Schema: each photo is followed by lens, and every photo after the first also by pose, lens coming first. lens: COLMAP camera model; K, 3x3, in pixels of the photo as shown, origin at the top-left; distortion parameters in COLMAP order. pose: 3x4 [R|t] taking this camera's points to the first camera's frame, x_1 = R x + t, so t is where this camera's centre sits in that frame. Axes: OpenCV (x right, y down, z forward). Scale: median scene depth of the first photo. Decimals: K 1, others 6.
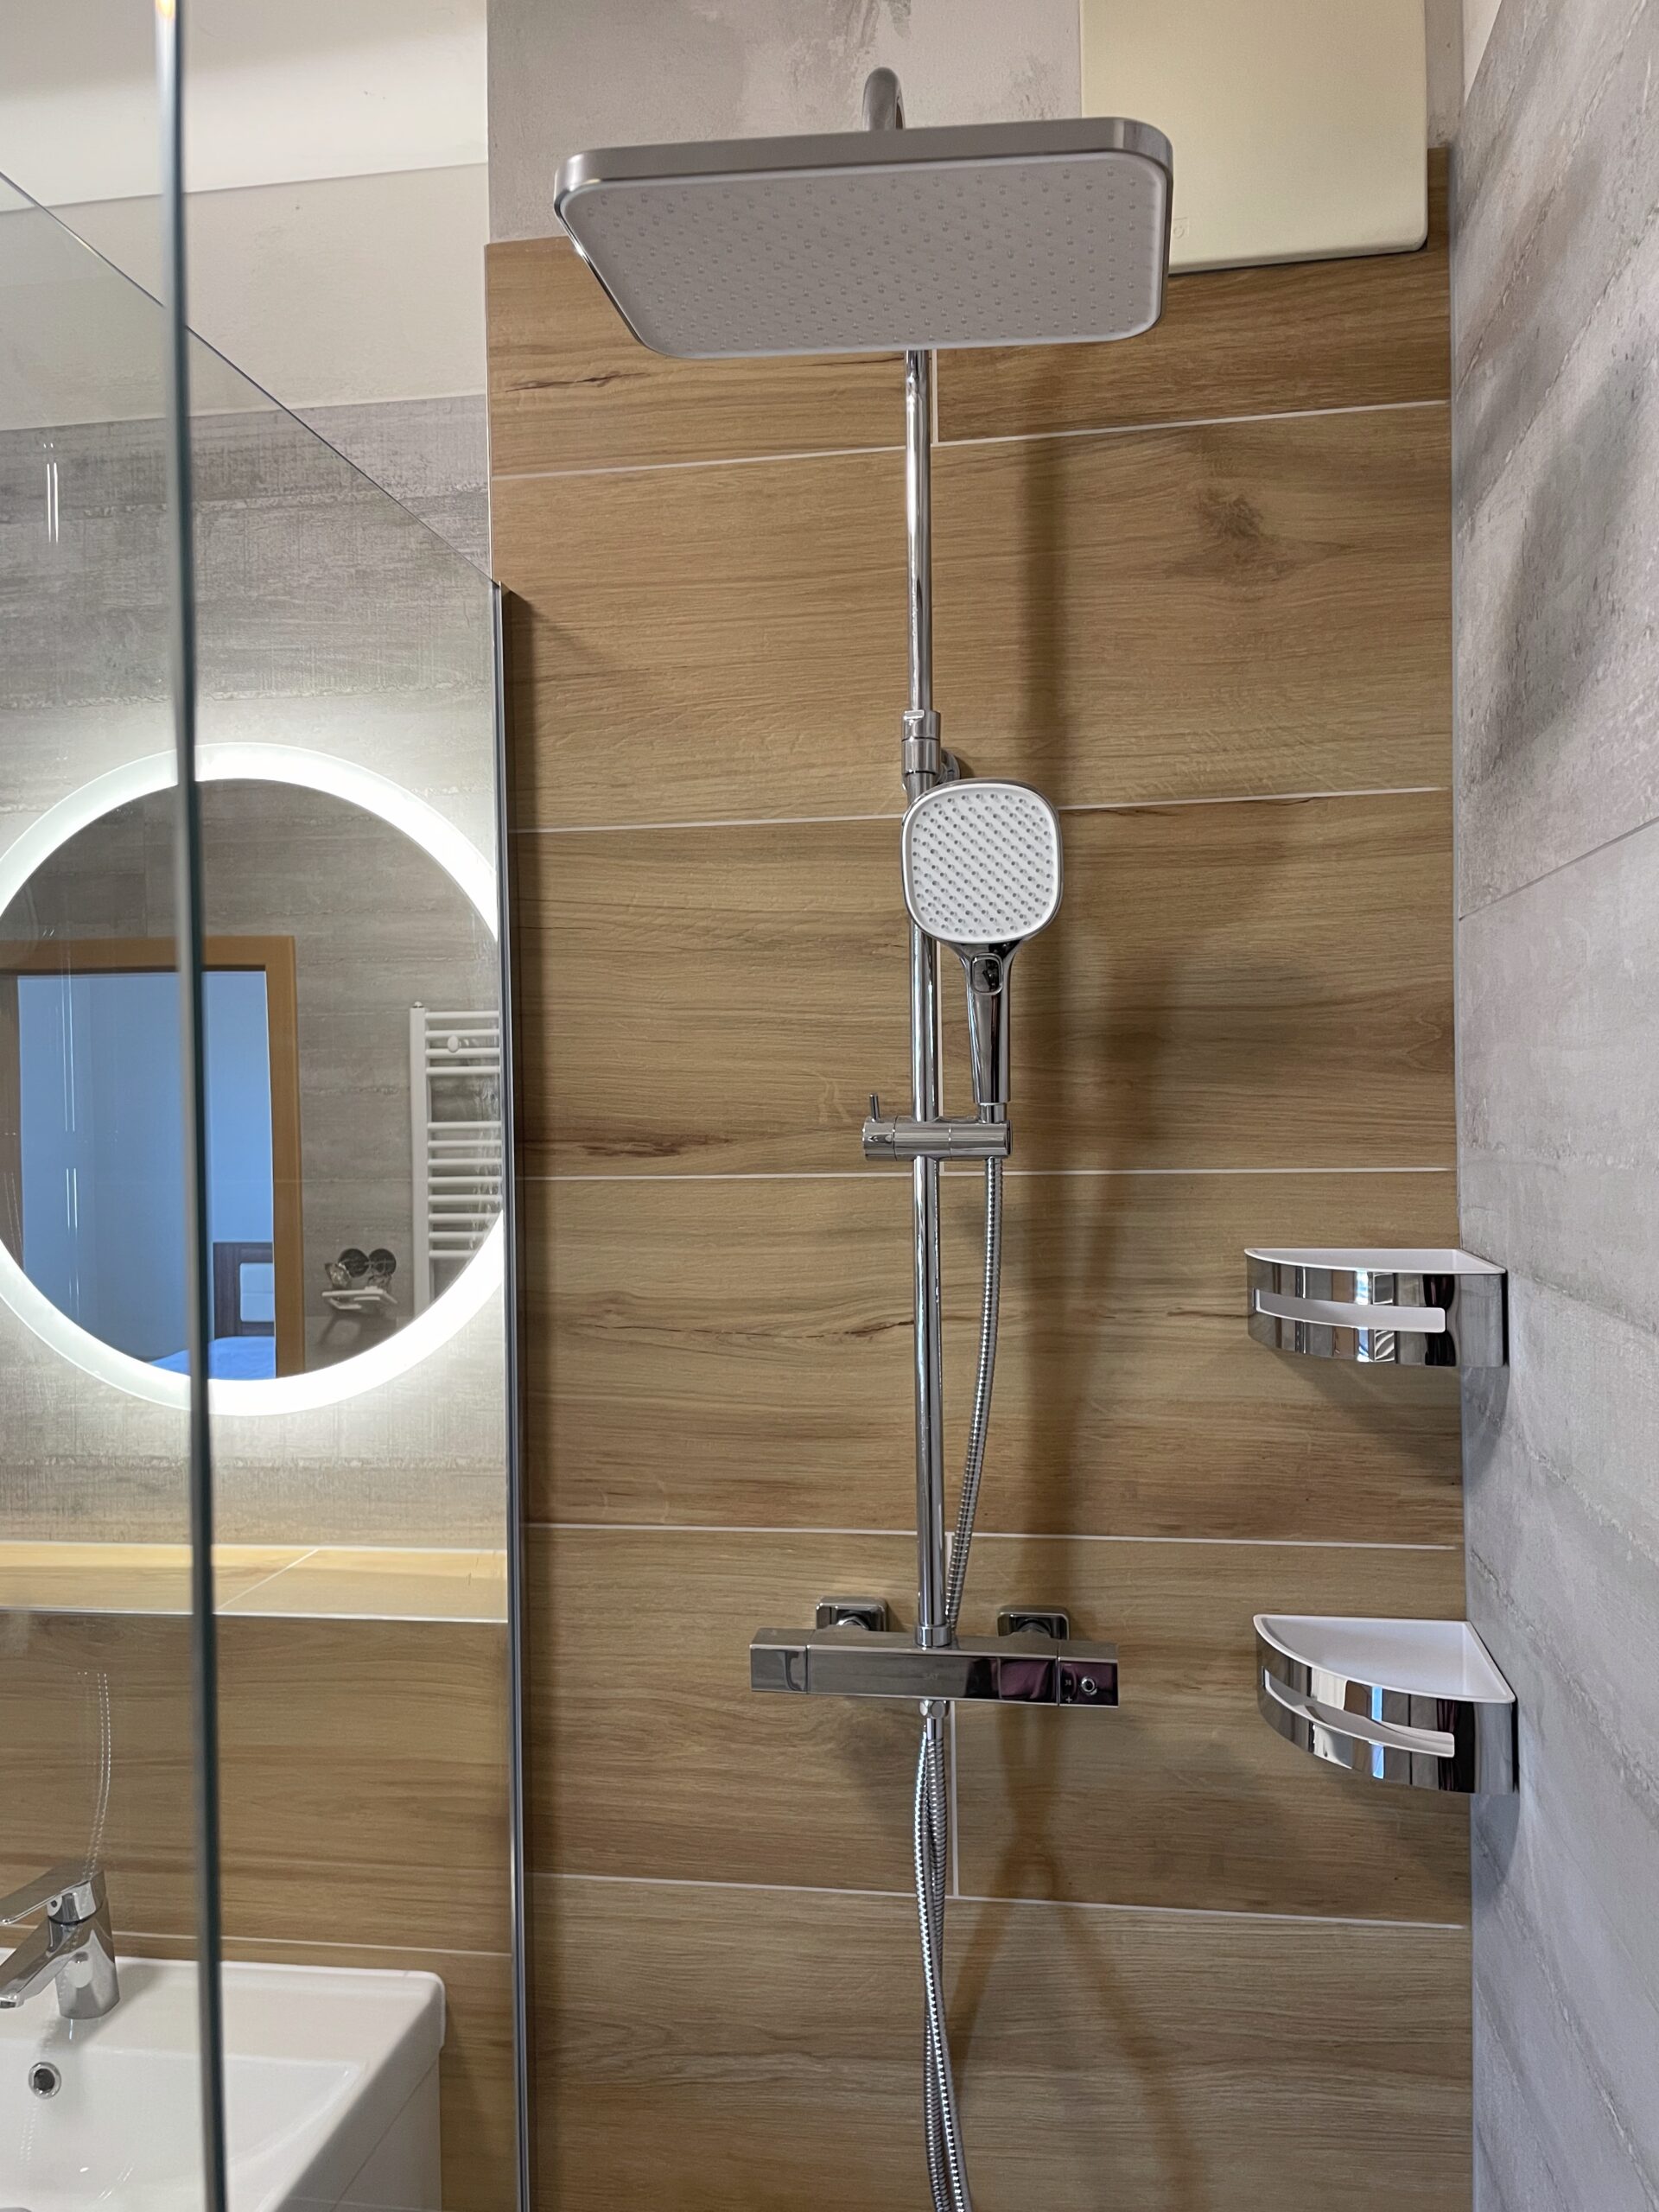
lens RADIAL K [[1658.7, 0, 841.4], [0, 1658.7, 1143.3], [0, 0, 1]] dist [0.087203, -0.122378]
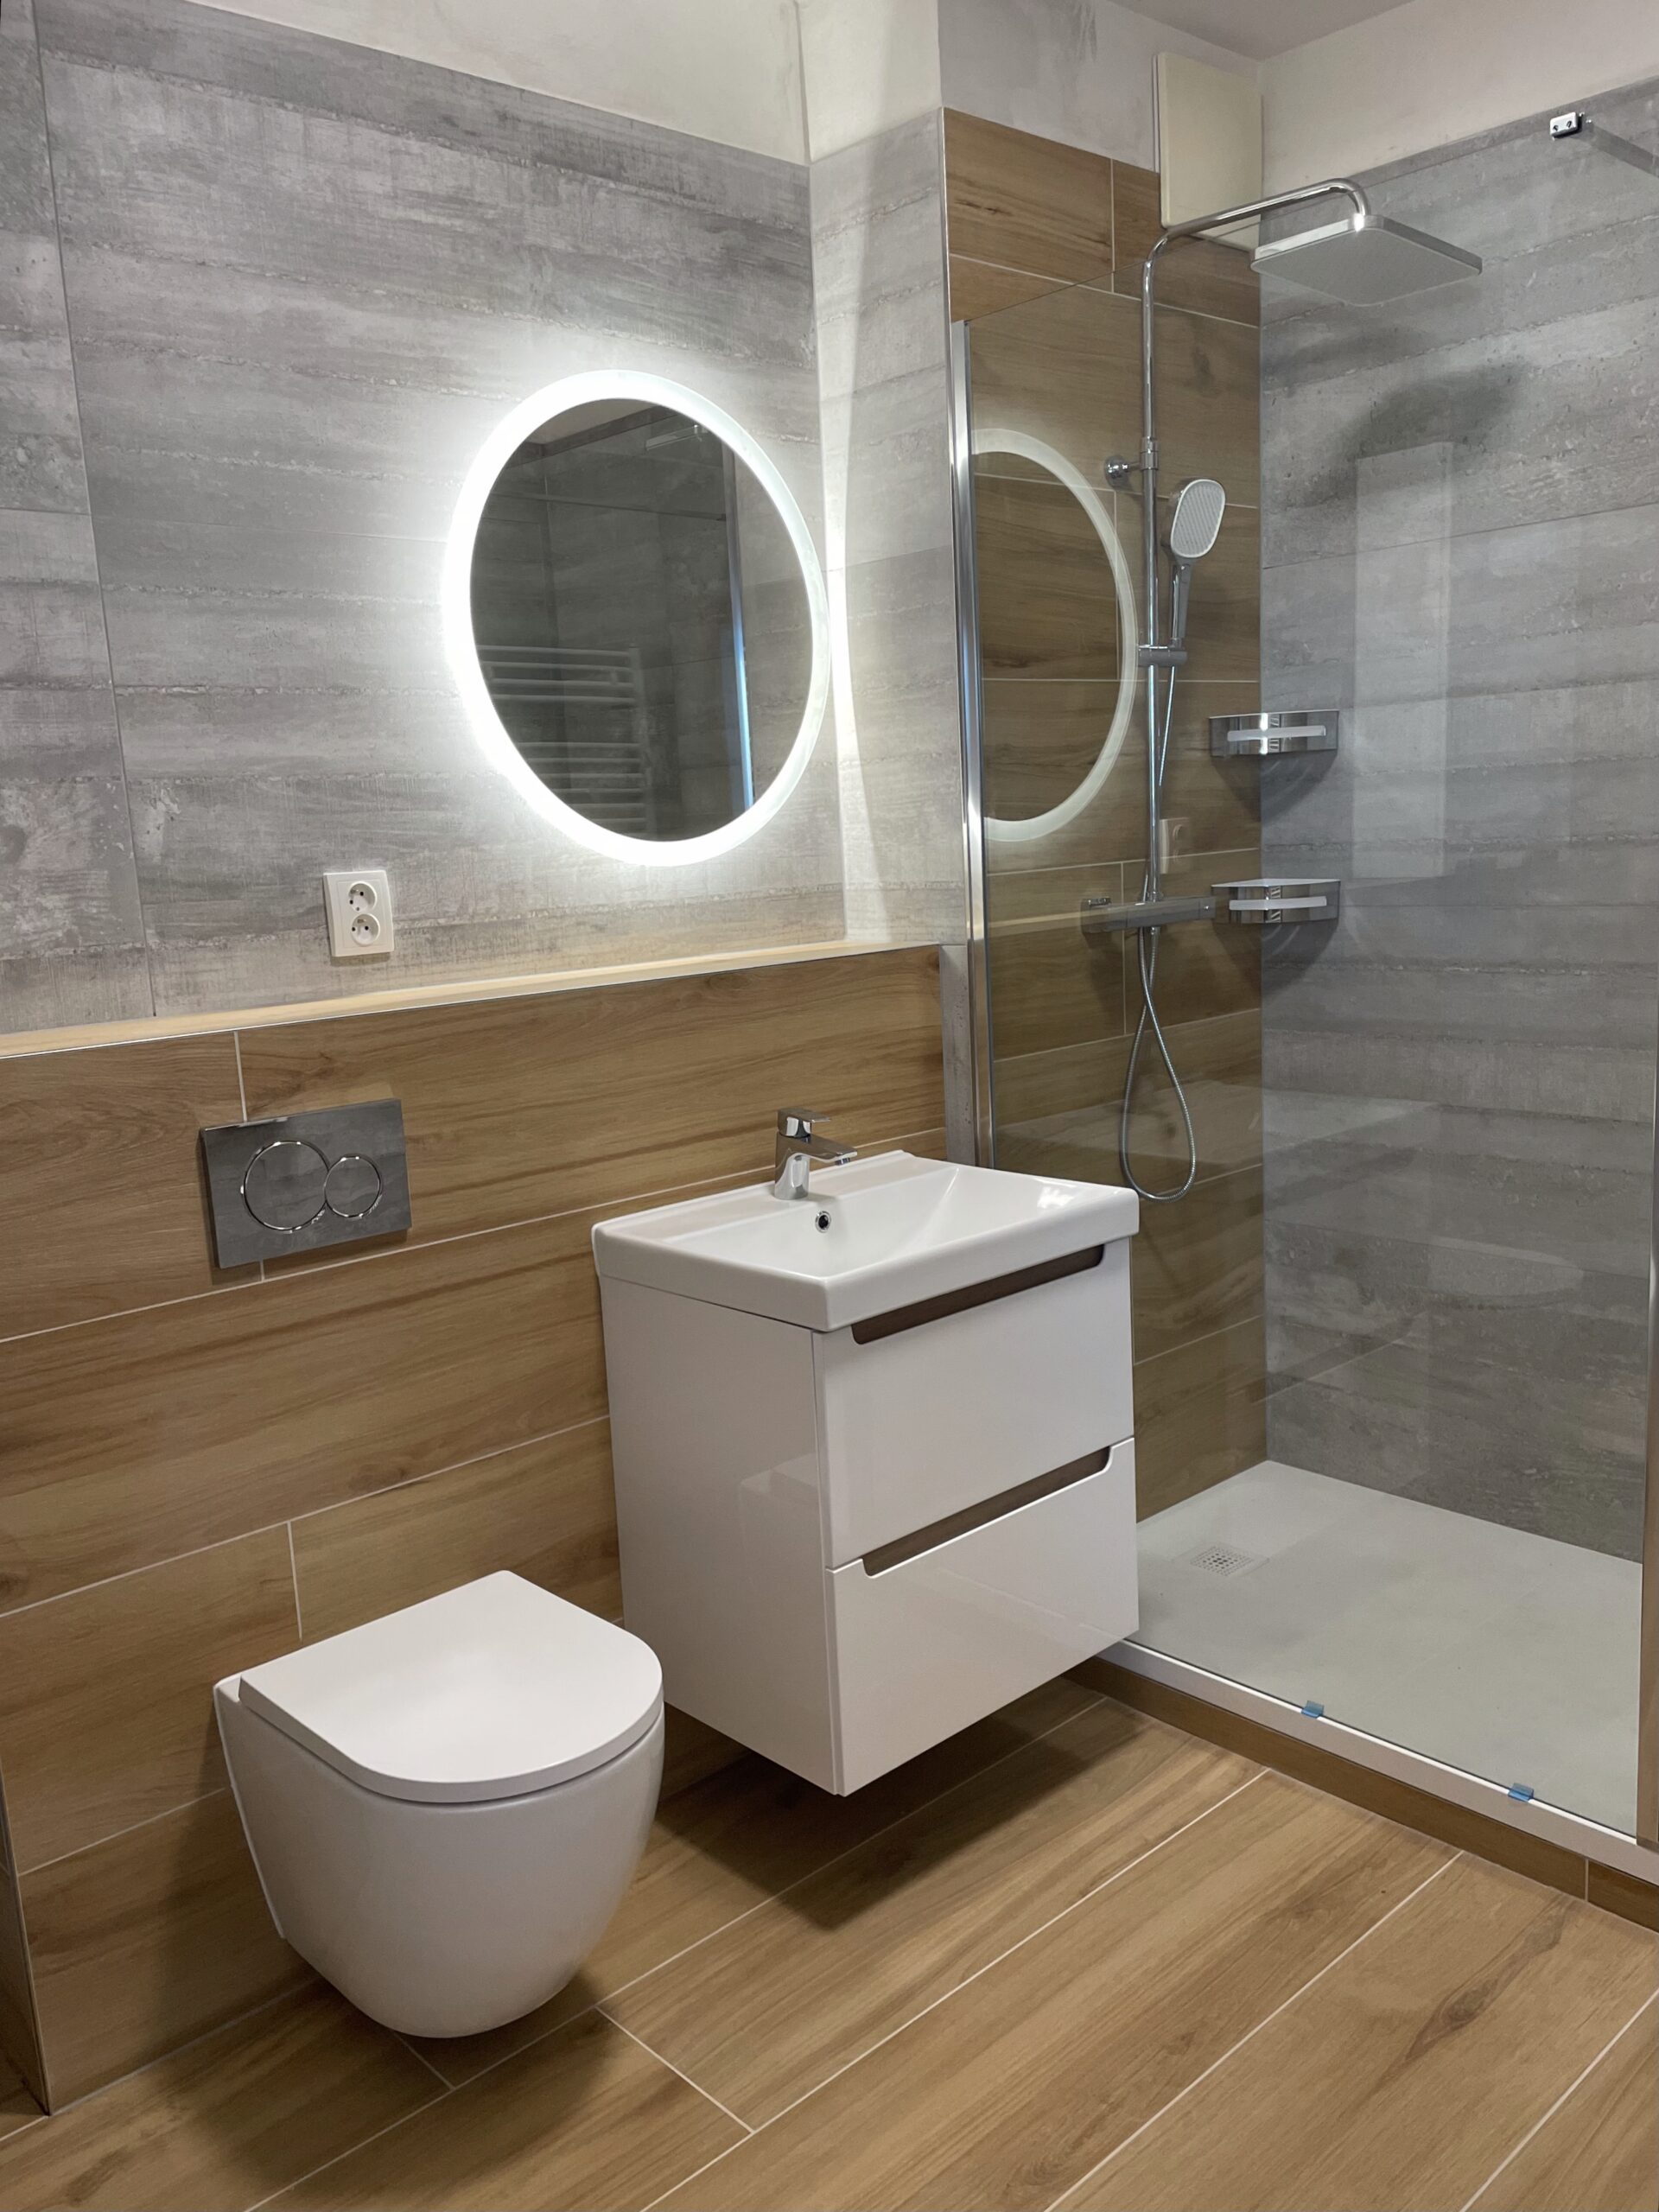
lens RADIAL K [[1658.7, 0, 841.4], [0, 1658.7, 1143.3], [0, 0, 1]] dist [0.087203, -0.122378]
pose [[0.641290, -0.167598, 0.748771, -1.381409], [0.059834, 0.983805, 0.168960, 0.162504], [-0.764962, -0.063550, 0.640933, -0.063332]]
